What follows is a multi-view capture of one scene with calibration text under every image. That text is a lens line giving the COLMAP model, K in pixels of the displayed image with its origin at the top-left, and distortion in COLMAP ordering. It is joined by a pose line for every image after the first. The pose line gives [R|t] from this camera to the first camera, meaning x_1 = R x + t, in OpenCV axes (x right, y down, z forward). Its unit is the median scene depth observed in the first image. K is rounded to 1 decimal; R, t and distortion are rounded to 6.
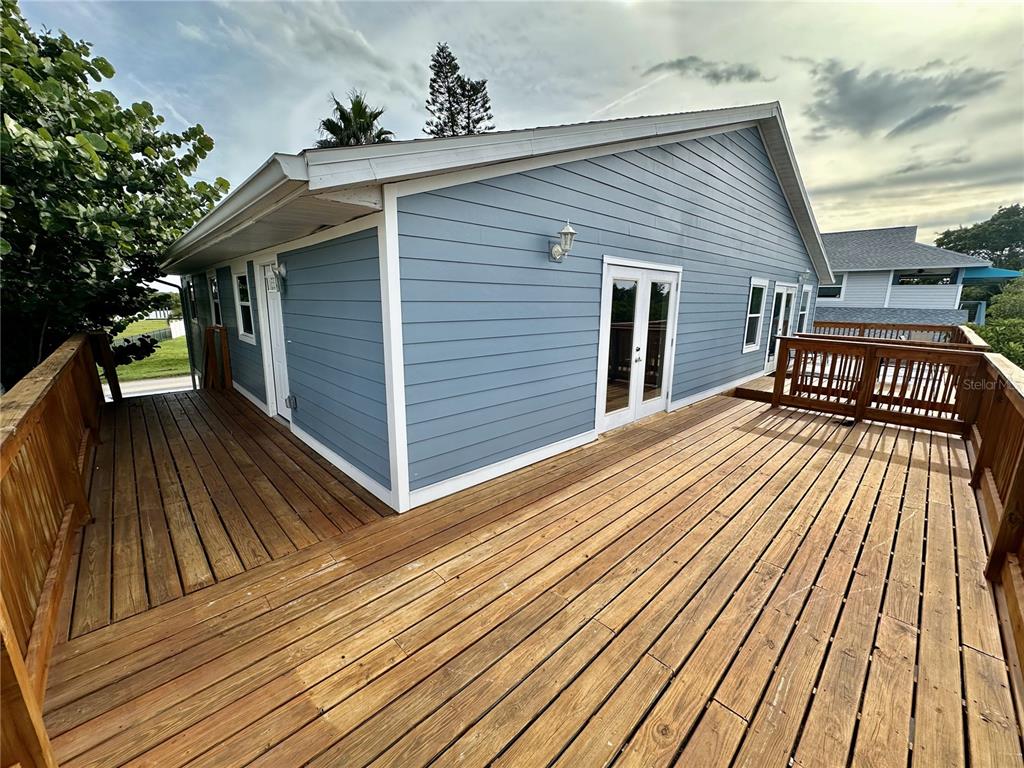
lens RADIAL K [[410.3, 0, 512.0], [0, 410.3, 384.0], [0, 0, 1]] dist [-0.003472, -0.000137]
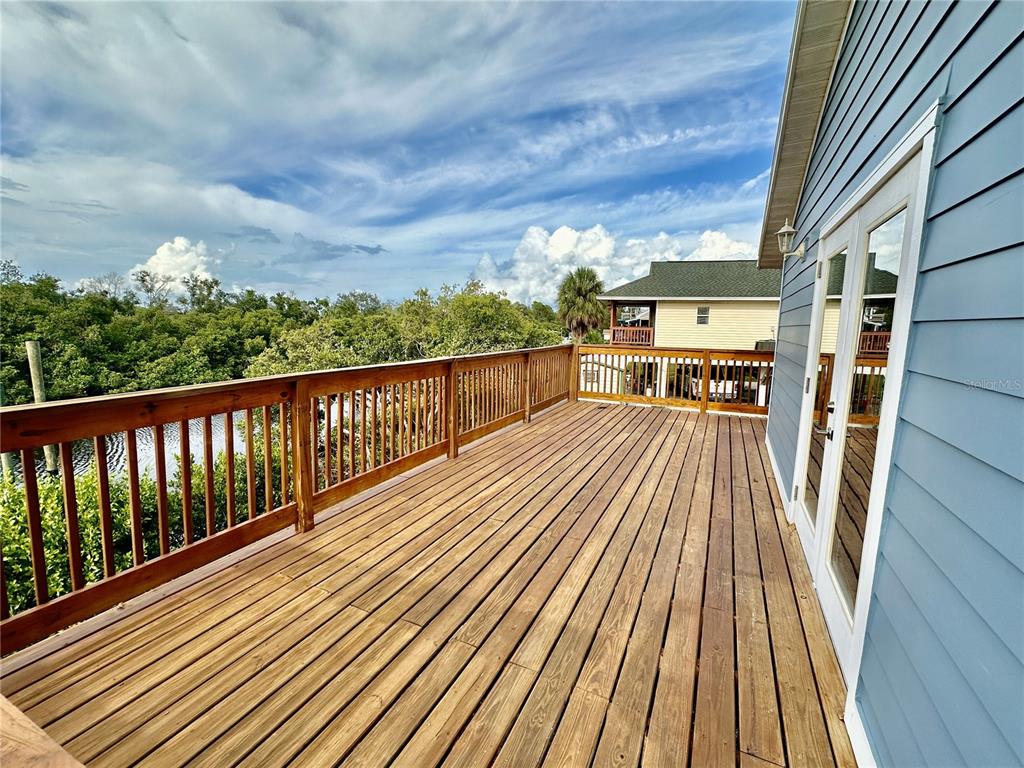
lens RADIAL K [[444.6, 0, 512.0], [0, 444.6, 384.0], [0, 0, 1]] dist [-0.003977, 0.000892]
pose [[-0.940066, 0.017085, -0.340563, 0.957068], [-0.097929, 0.943144, 0.317630, -0.276564], [0.326627, 0.331945, -0.884945, 1.609831]]
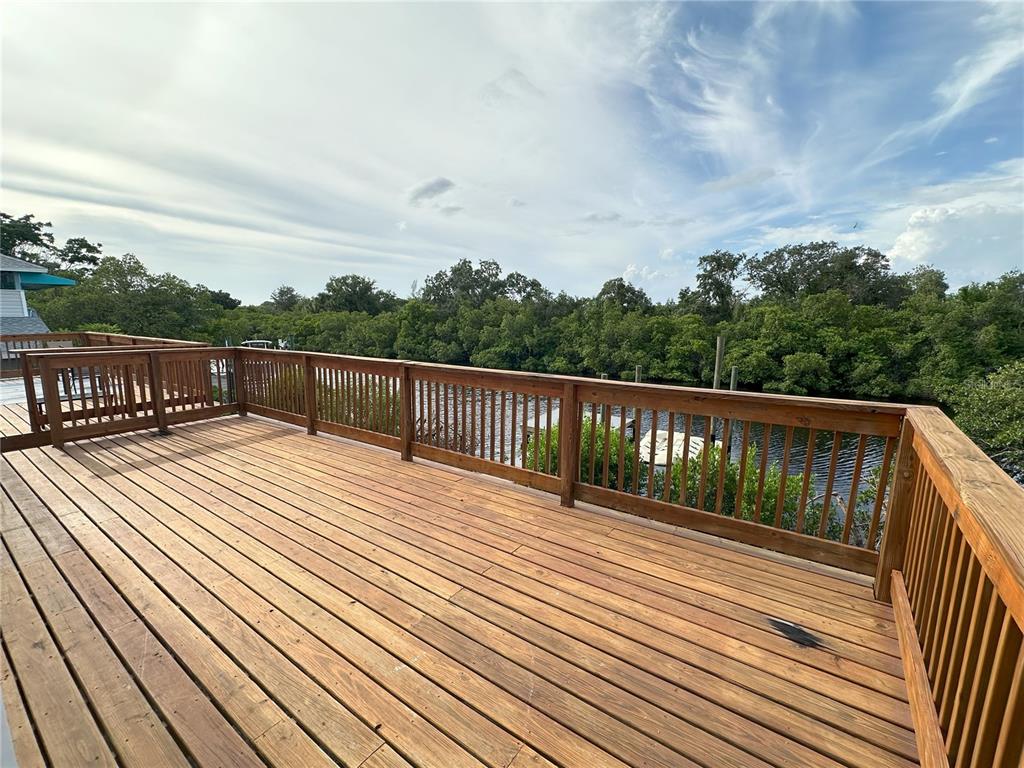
lens RADIAL K [[444.6, 0, 512.0], [0, 444.6, 384.0], [0, 0, 1]] dist [-0.003977, 0.000892]
pose [[-0.175063, -0.168488, 0.970033, -0.443916], [0.196967, 0.959338, 0.202177, -0.089539], [-0.964654, 0.226458, -0.134758, 0.443547]]
